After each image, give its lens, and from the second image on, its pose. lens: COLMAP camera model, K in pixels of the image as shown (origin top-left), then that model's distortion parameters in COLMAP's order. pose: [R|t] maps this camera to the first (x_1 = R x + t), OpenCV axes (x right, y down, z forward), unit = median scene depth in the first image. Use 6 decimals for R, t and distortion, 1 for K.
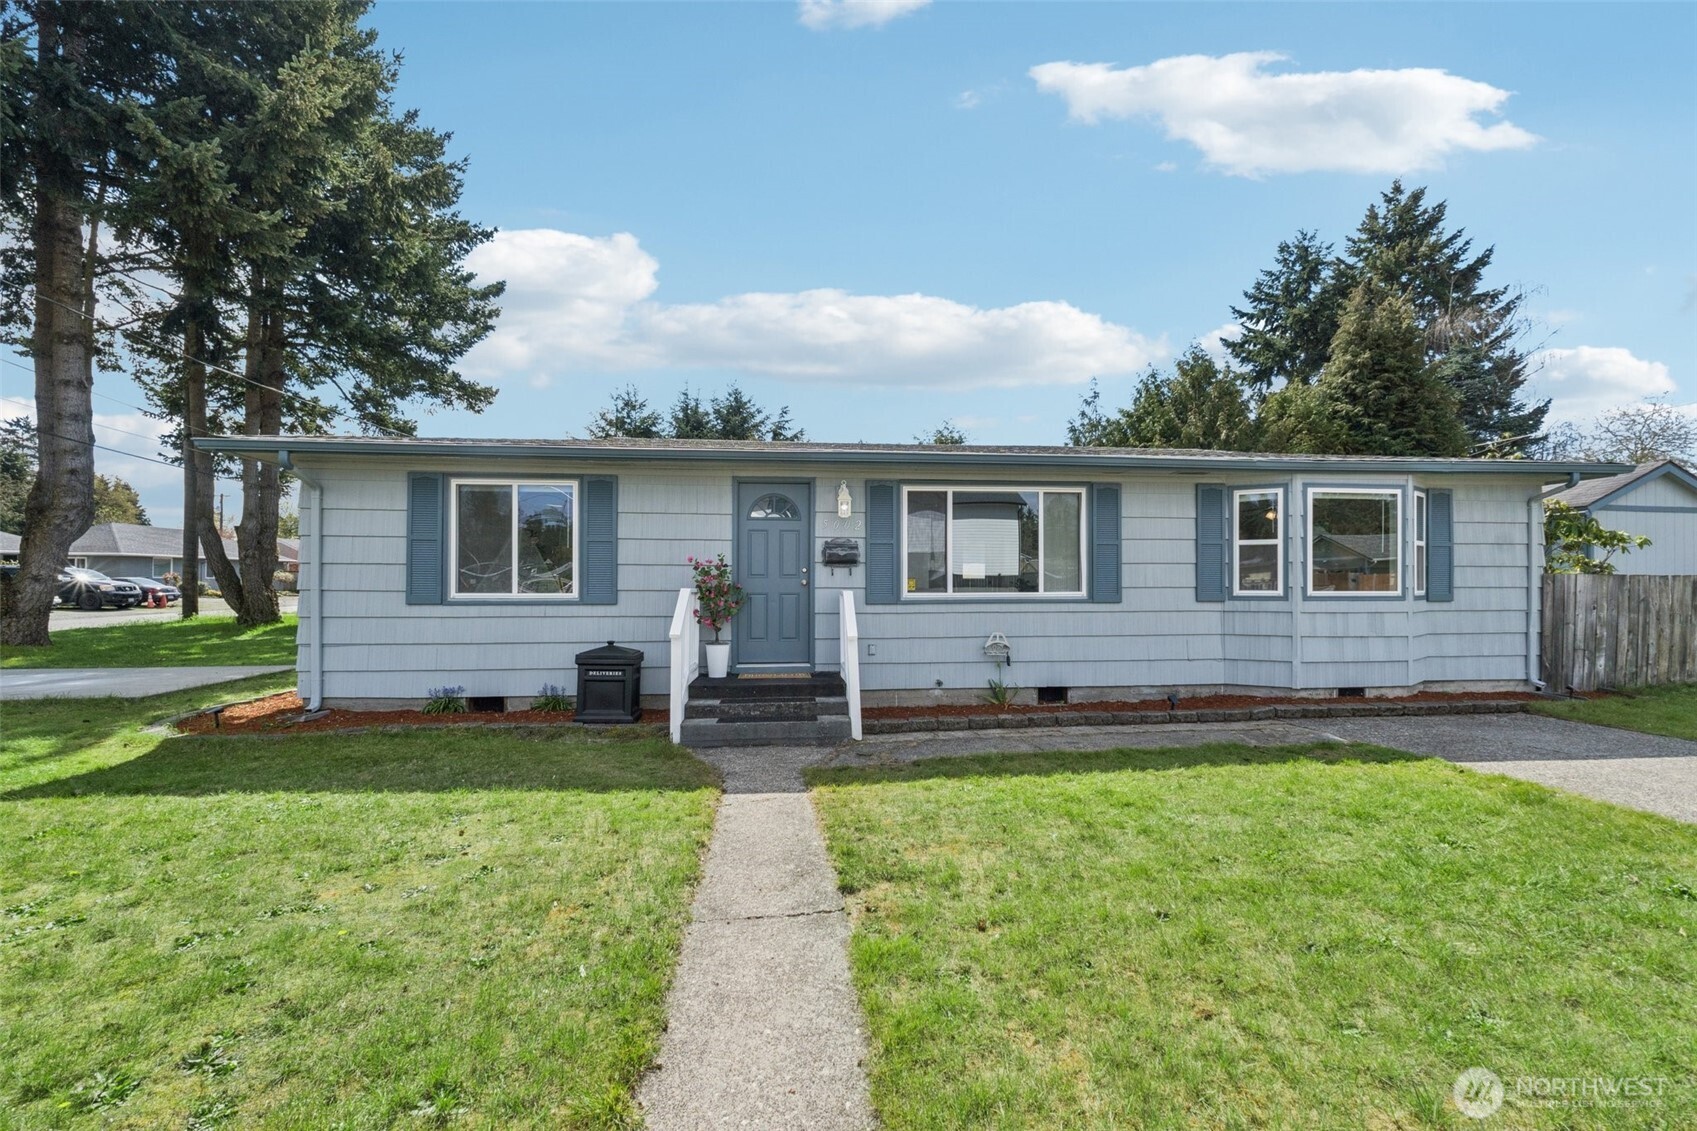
lens RADIAL K [[699.1, 0, 836.7], [0, 699.1, 580.0], [0, 0, 1]] dist [-0.010894, -0.000929]
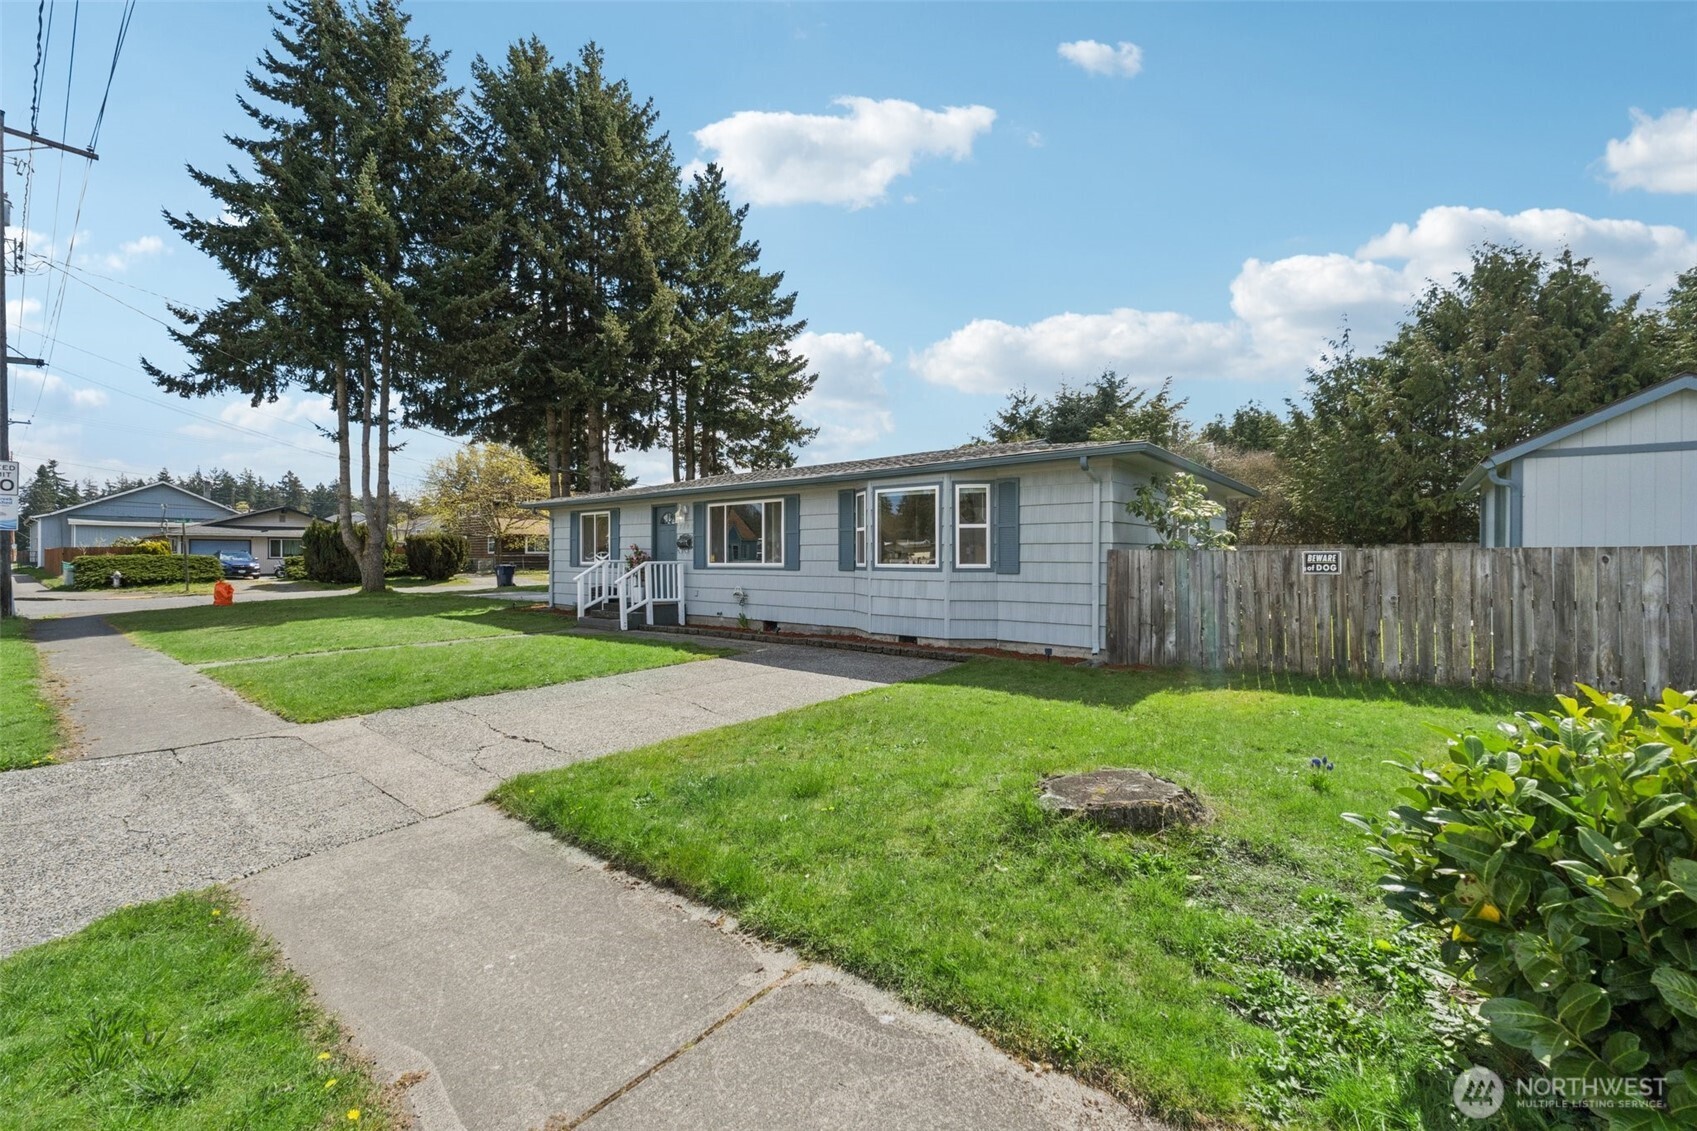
lens RADIAL K [[699.1, 0, 860.6], [0, 699.1, 557.4], [0, 0, 1]] dist [-0.010894, -0.000929]
pose [[0.718900, 0.001072, -0.695112, 1.486698], [0.001518, 0.999994, 0.003112, -0.000900], [0.695111, -0.003292, 0.718894, -0.031353]]
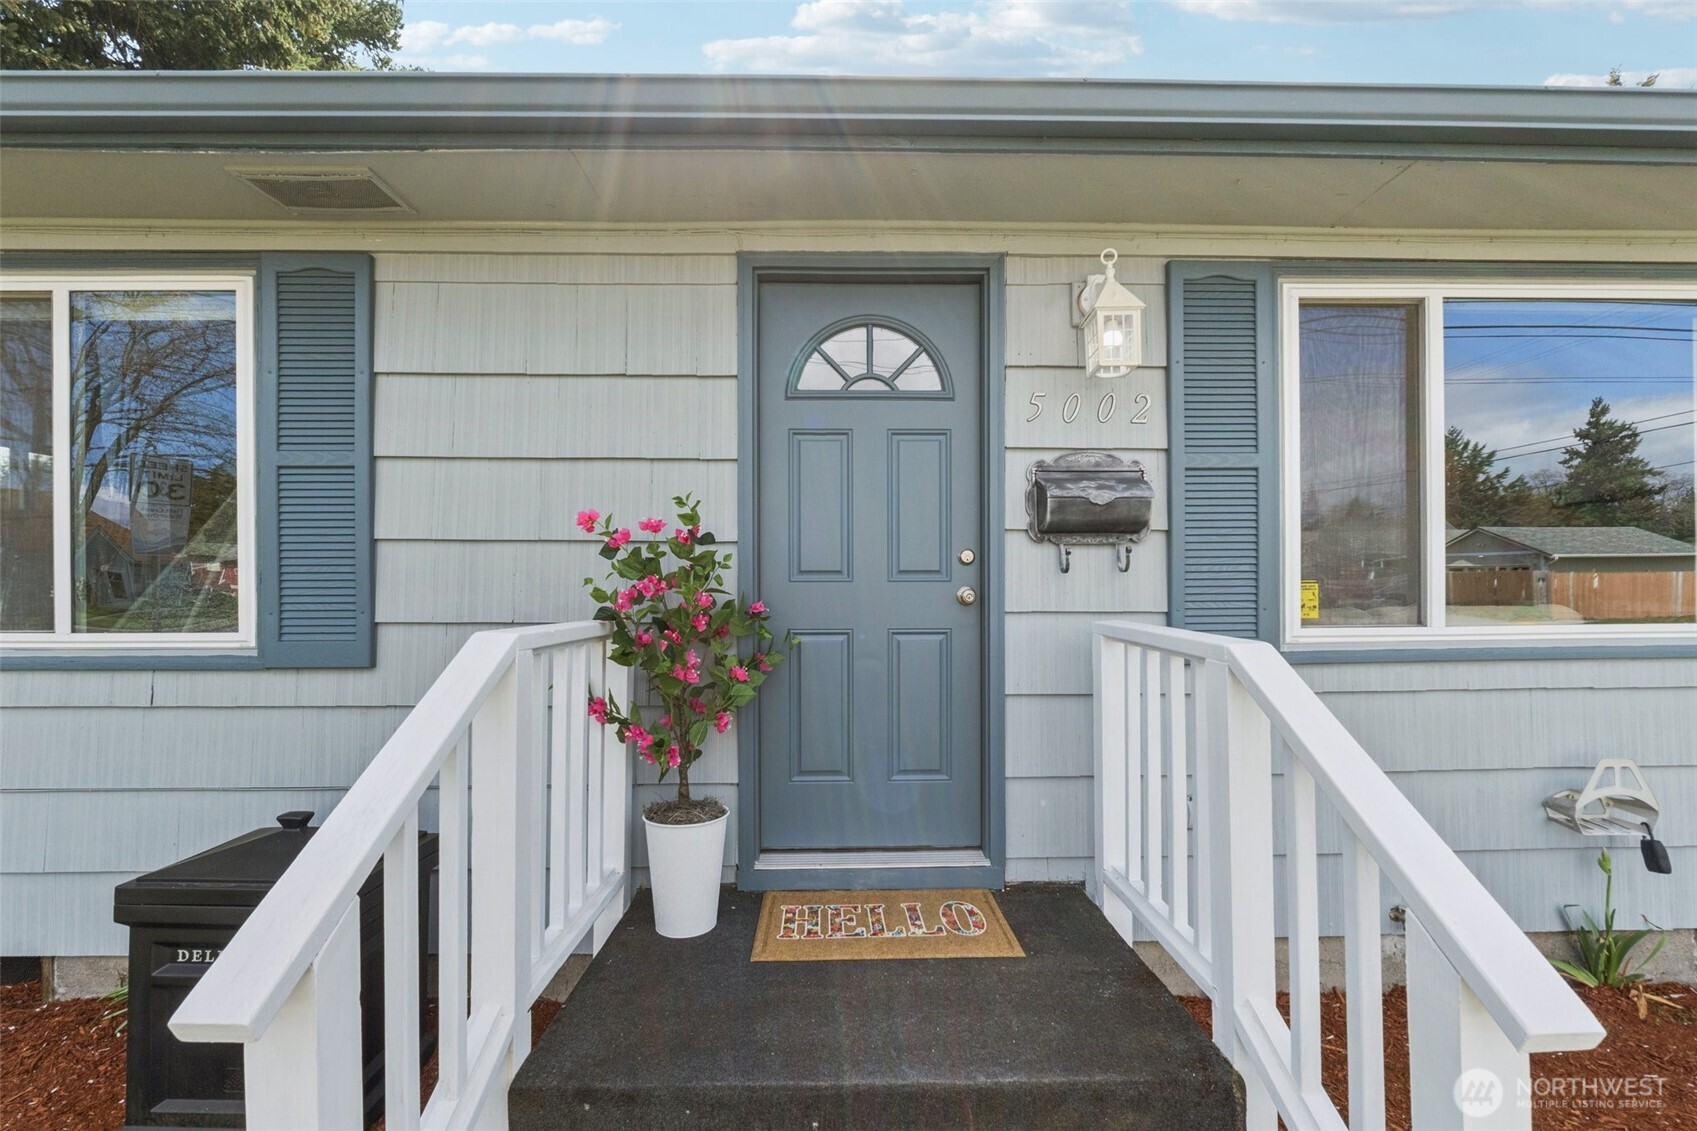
lens RADIAL K [[699.1, 0, 842.3], [0, 699.1, 564.8], [0, 0, 1]] dist [-0.010894, -0.000929]
pose [[0.996159, -0.004203, -0.087467, -0.066989], [0.004838, 0.999963, 0.007059, -0.010977], [0.087434, -0.007455, 0.996142, 0.608131]]
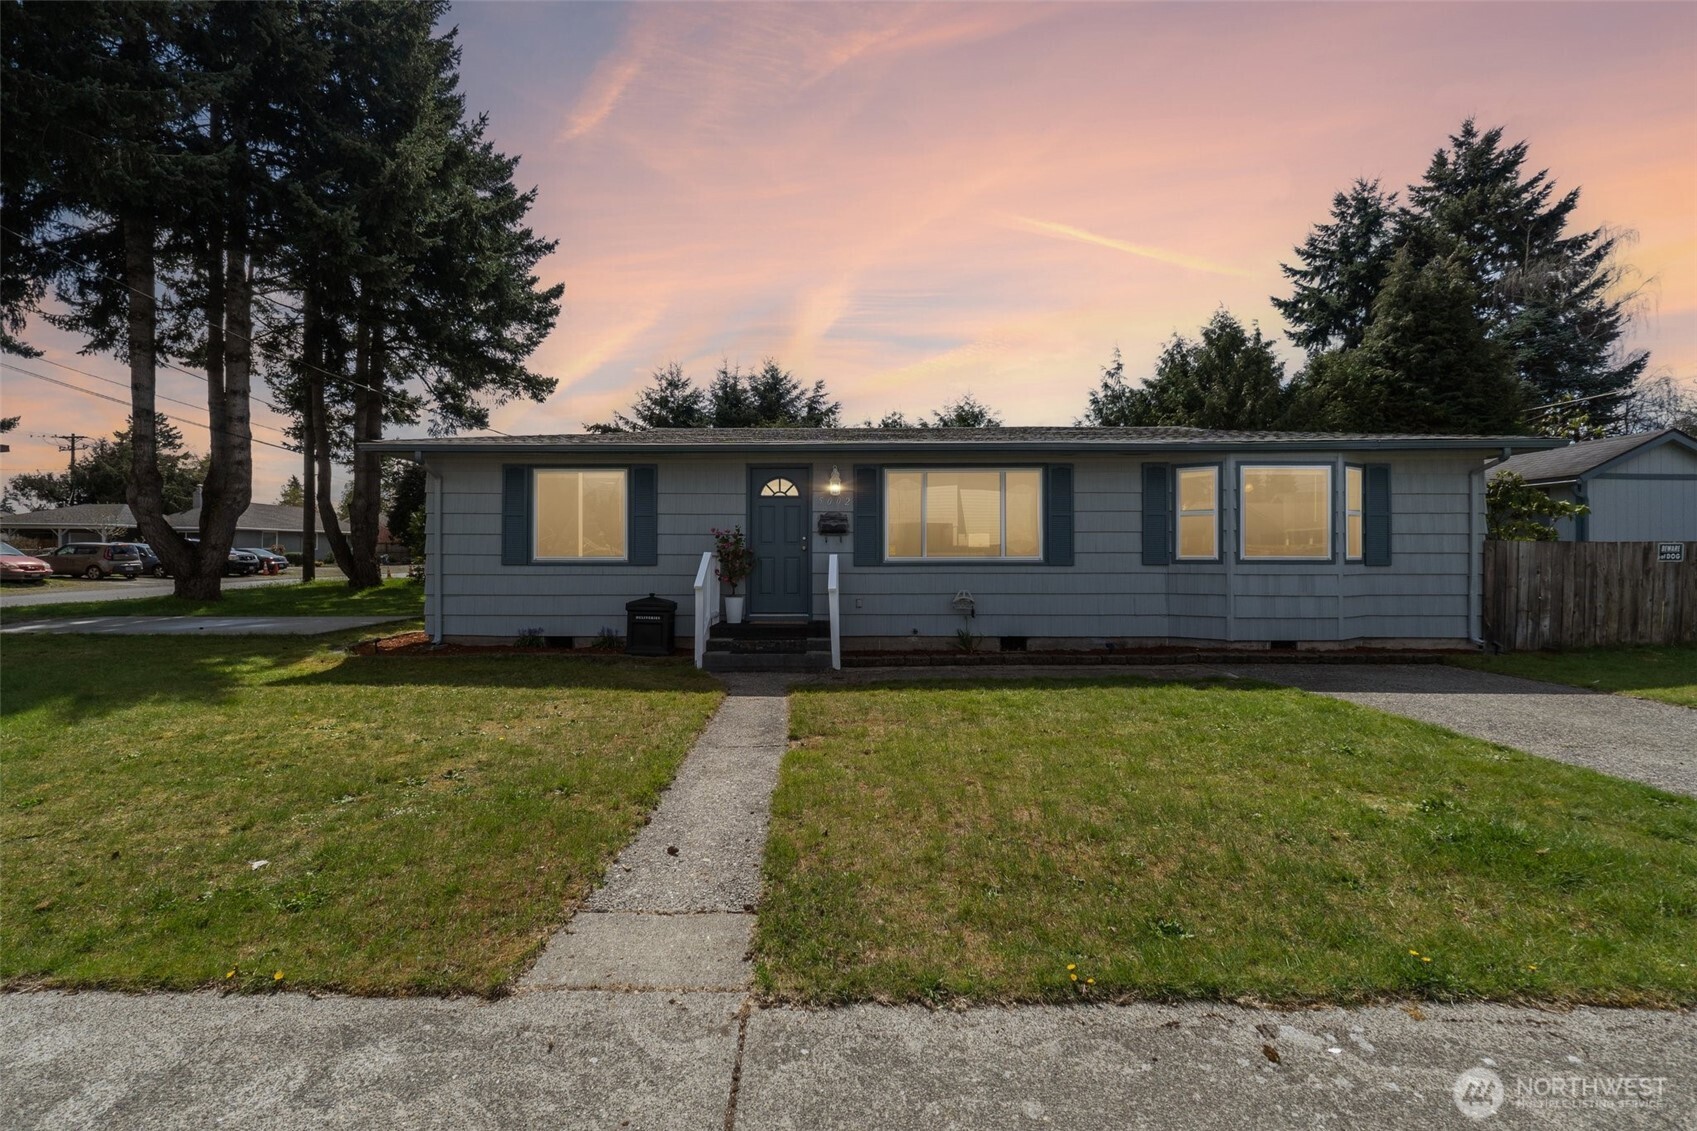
lens RADIAL K [[699.1, 0, 793.4], [0, 699.1, 554.8], [0, 0, 1]] dist [-0.010894, -0.000929]
pose [[0.992886, 0.000338, -0.119071, 0.073570], [0.000364, 0.999983, 0.005873, 0.006696], [0.119071, -0.005874, 0.992868, -0.206104]]
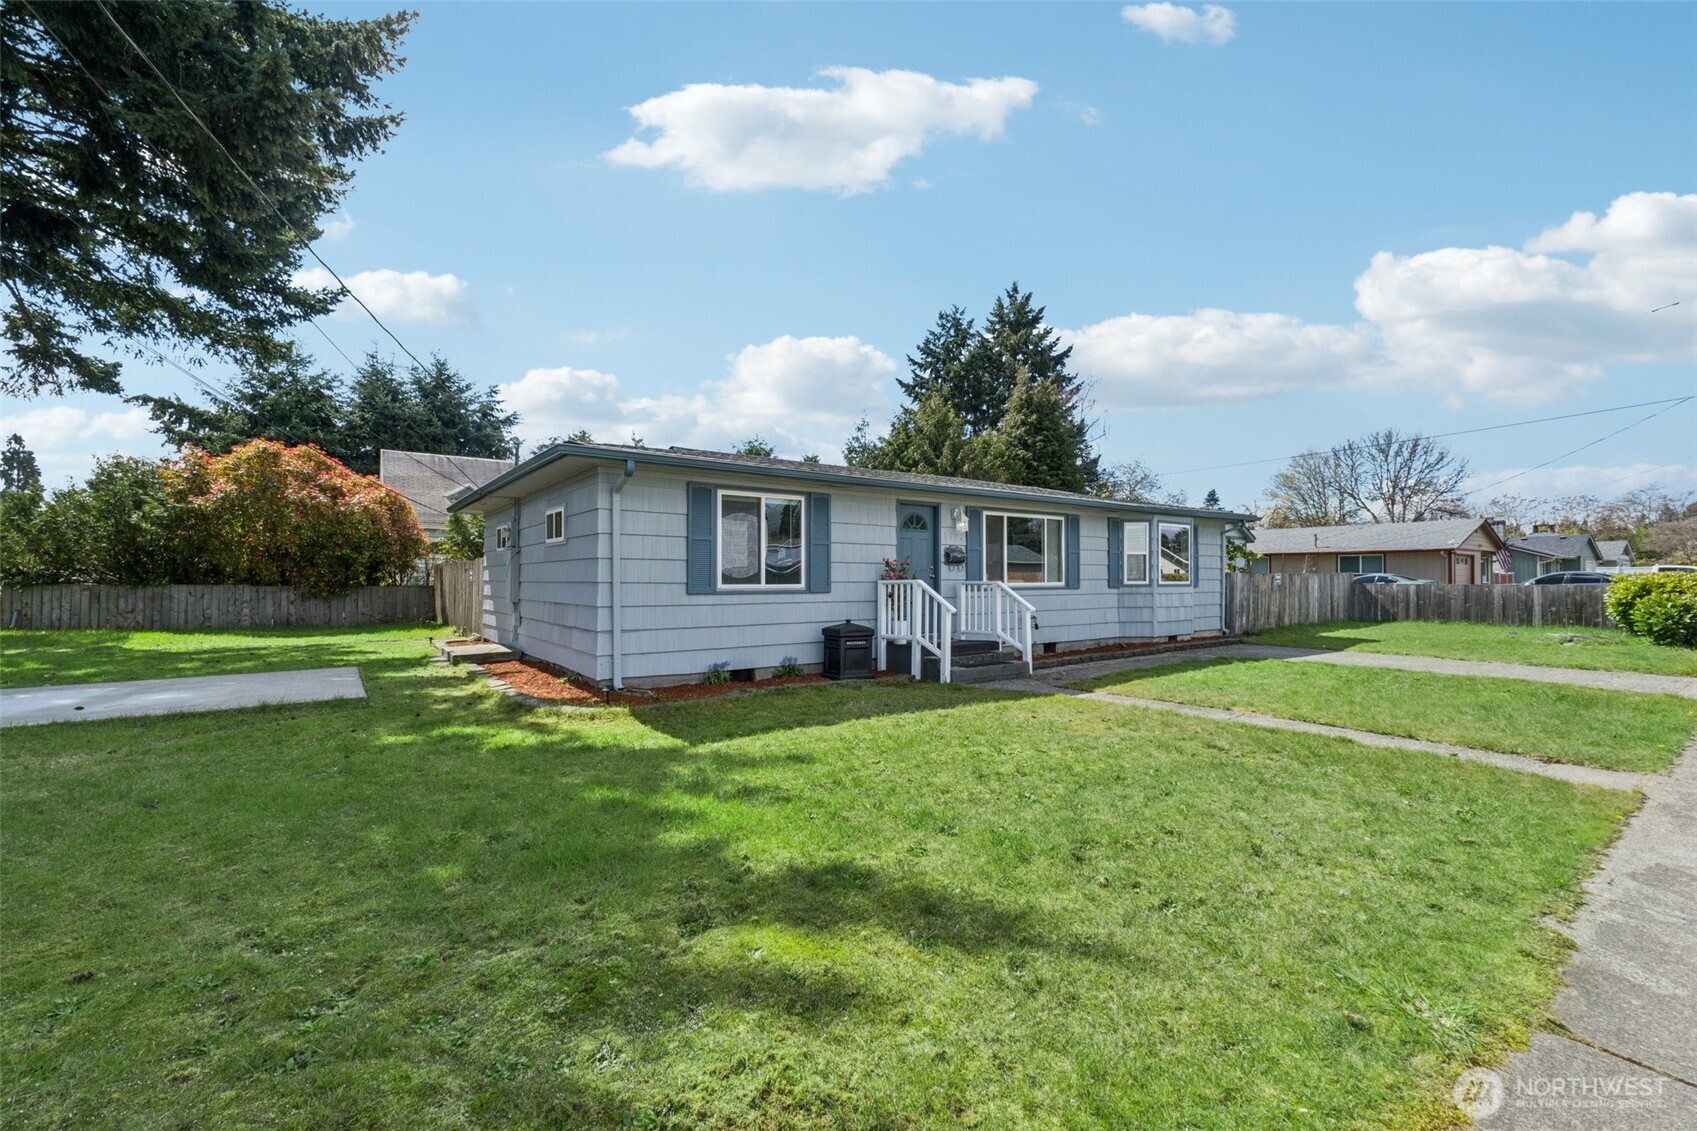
lens RADIAL K [[699.1, 0, 859.0], [0, 699.1, 568.9], [0, 0, 1]] dist [-0.010894, -0.000929]
pose [[0.863458, 0.006557, 0.504377, -0.796174], [-0.000374, 0.999924, -0.012358, 0.005843], [-0.504420, 0.010482, 0.863395, -0.134630]]
